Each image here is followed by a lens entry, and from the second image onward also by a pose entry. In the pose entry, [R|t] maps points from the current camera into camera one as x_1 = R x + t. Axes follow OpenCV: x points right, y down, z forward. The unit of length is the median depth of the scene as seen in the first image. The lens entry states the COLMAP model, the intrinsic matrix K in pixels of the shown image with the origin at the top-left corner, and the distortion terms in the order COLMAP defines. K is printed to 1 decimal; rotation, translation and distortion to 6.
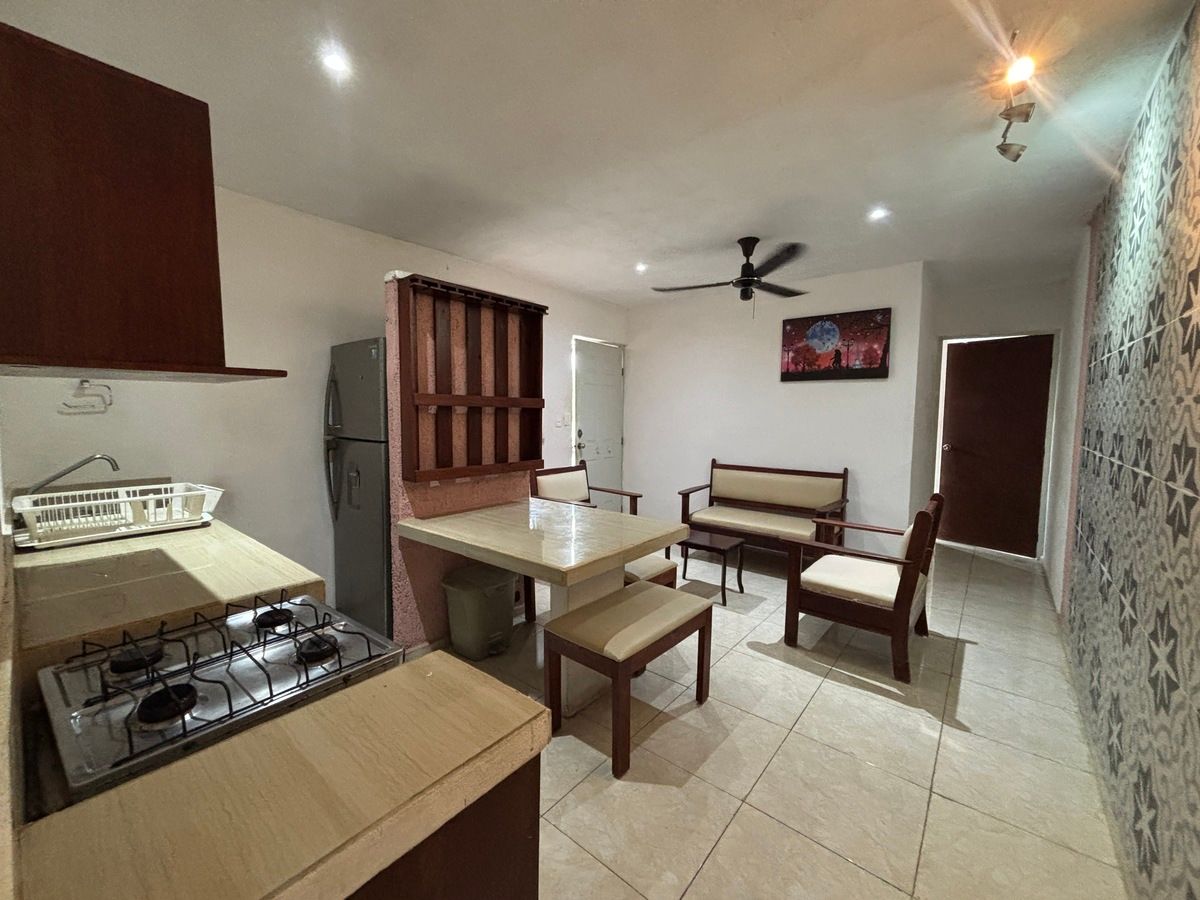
lens RADIAL K [[482.9, 0, 600.0], [0, 482.9, 450.0], [0, 0, 1]] dist [0.017300, -0.000140]
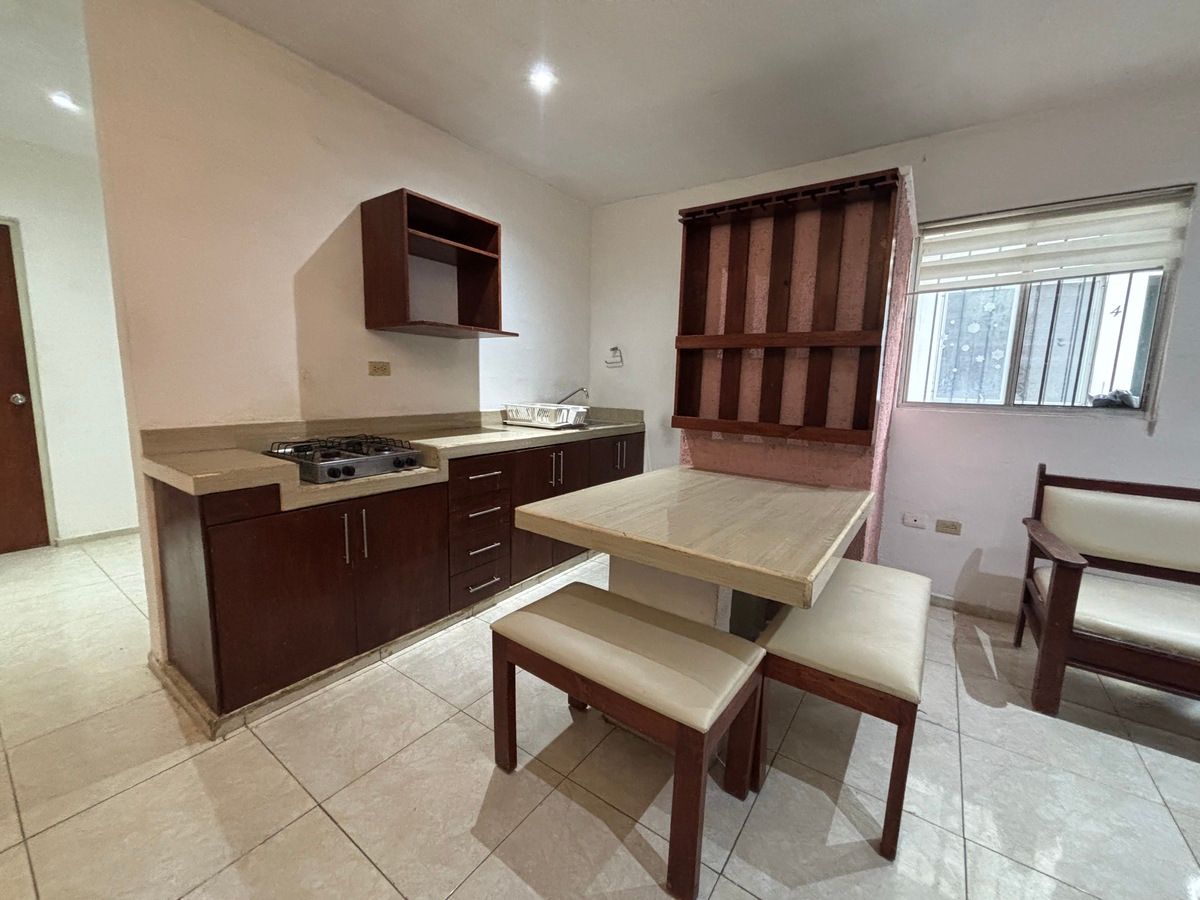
lens RADIAL K [[482.9, 0, 600.0], [0, 482.9, 450.0], [0, 0, 1]] dist [0.017300, -0.000140]
pose [[0.060725, 0.162264, -0.984877, 0.530429], [-0.081608, 0.984202, 0.157121, -0.028448], [0.994813, 0.070833, 0.073007, 0.692850]]
